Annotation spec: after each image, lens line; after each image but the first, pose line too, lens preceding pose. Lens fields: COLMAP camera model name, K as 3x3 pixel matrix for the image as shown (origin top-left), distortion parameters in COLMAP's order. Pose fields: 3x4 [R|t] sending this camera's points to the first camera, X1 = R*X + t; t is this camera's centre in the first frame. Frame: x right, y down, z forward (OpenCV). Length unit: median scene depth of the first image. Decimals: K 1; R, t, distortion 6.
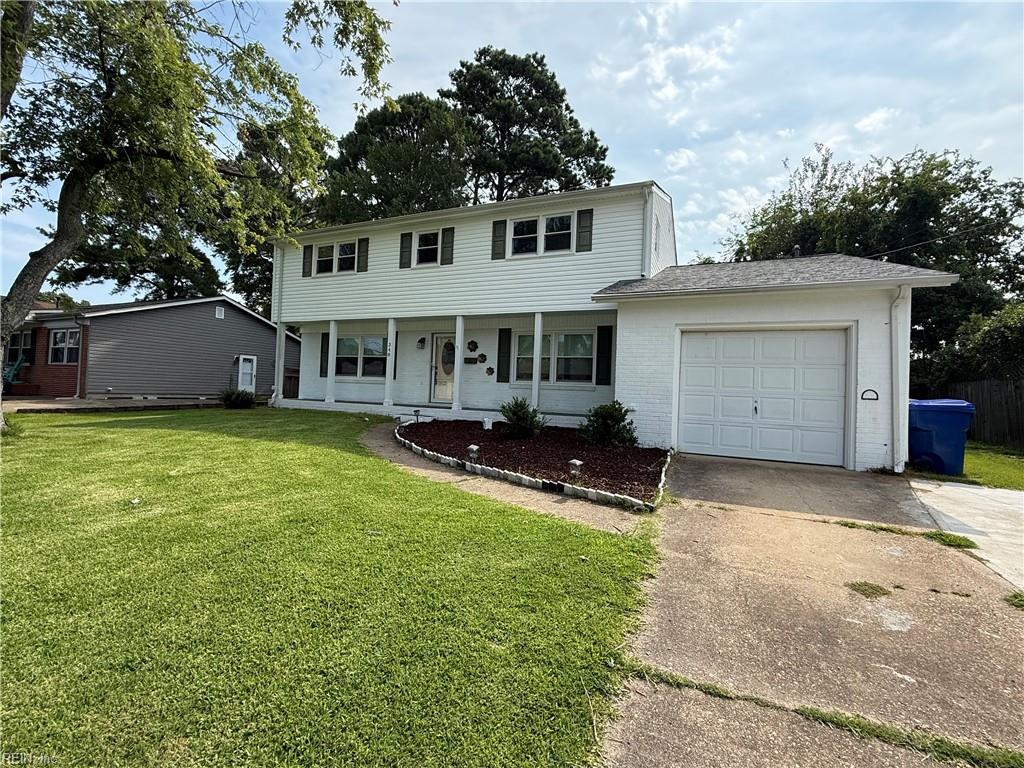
lens RADIAL K [[449.6, 0, 512.0], [0, 449.6, 384.0], [0, 0, 1]] dist [0.001329, 0.000234]
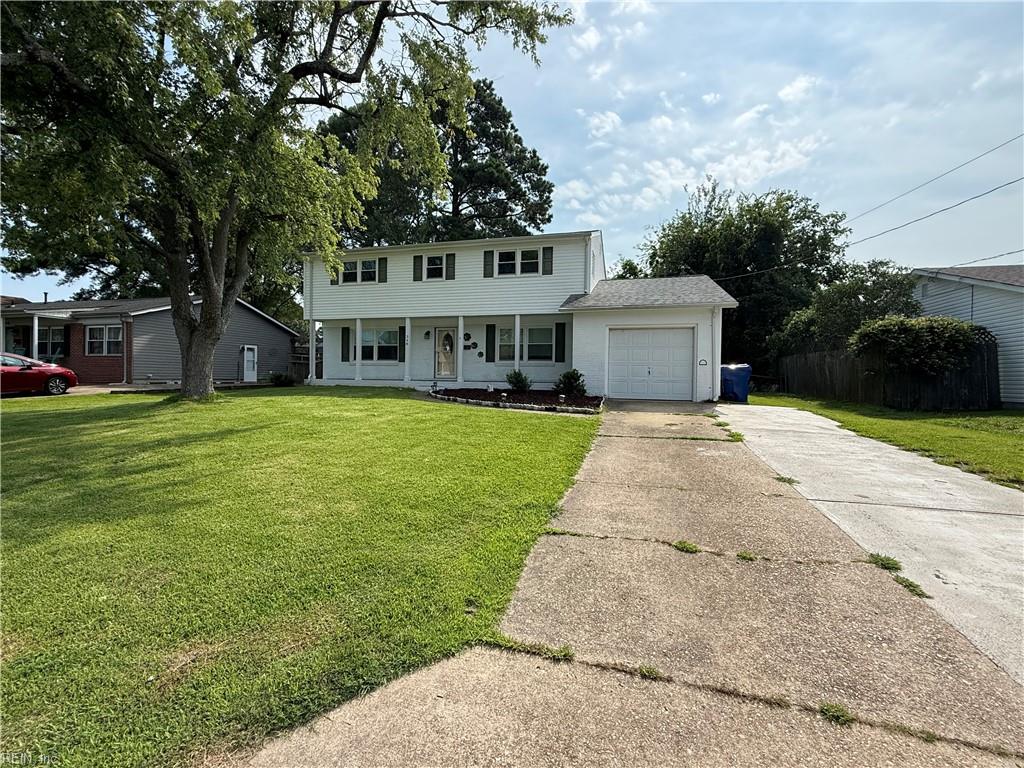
lens RADIAL K [[449.6, 0, 512.0], [0, 449.6, 384.0], [0, 0, 1]] dist [0.001329, 0.000234]
pose [[0.989220, -0.027124, 0.143900, -0.157394], [0.022017, 0.999074, 0.036967, 0.014188], [-0.144769, -0.033401, 0.988902, -0.421247]]
